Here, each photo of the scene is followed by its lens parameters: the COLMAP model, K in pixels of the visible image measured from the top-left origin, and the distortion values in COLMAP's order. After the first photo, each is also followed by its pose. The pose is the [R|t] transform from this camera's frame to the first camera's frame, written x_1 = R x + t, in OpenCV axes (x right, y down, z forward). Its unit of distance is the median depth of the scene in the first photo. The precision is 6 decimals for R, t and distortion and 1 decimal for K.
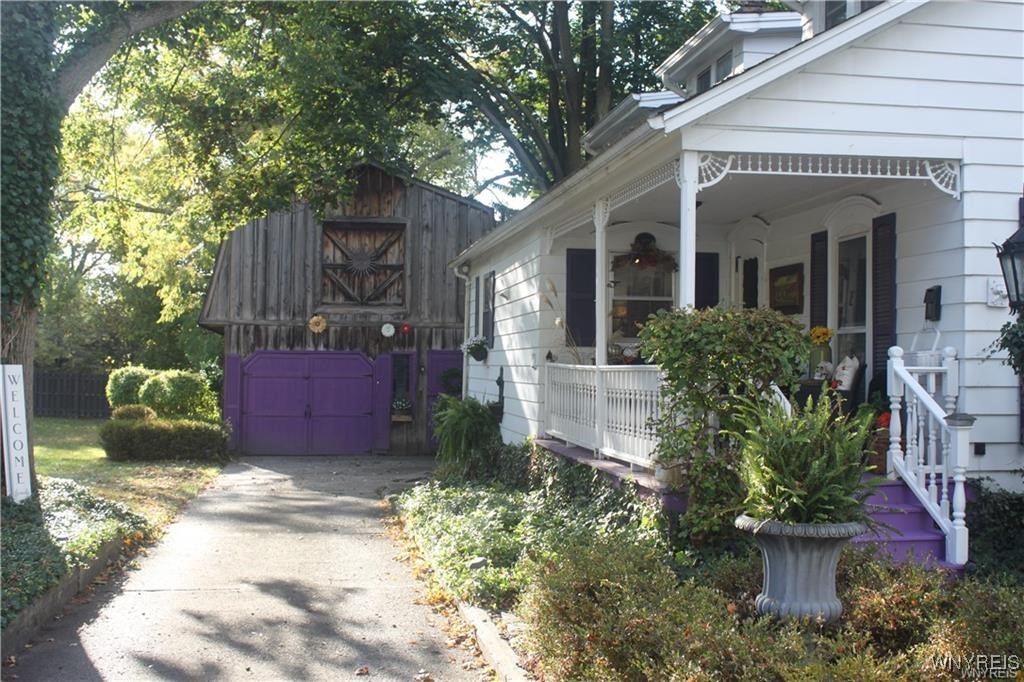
lens RADIAL K [[1270.7, 0, 512.4], [0, 1270.7, 341.7], [0, 0, 1]] dist [-0.165777, 0.000000]
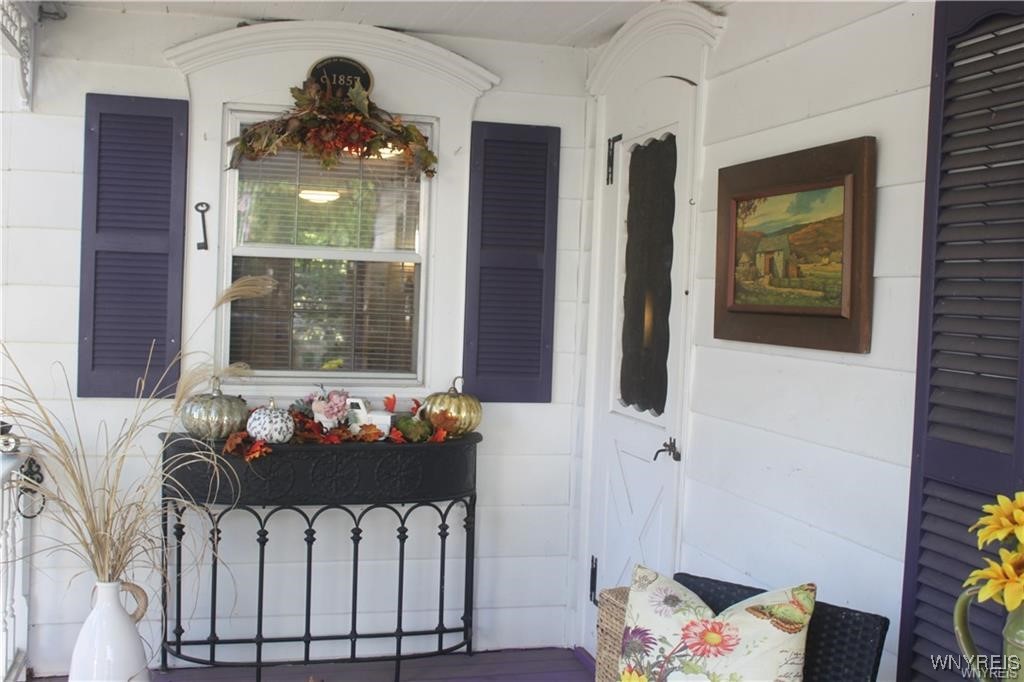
lens RADIAL K [[1270.7, 0, 512.0], [0, 1270.7, 341.1], [0, 0, 1]] dist [-0.165777, 0.000000]
pose [[0.995291, 0.028521, 0.092639, 0.123448], [-0.033090, 0.998291, 0.048160, -0.029104], [-0.091107, -0.050999, 0.994534, 0.674047]]
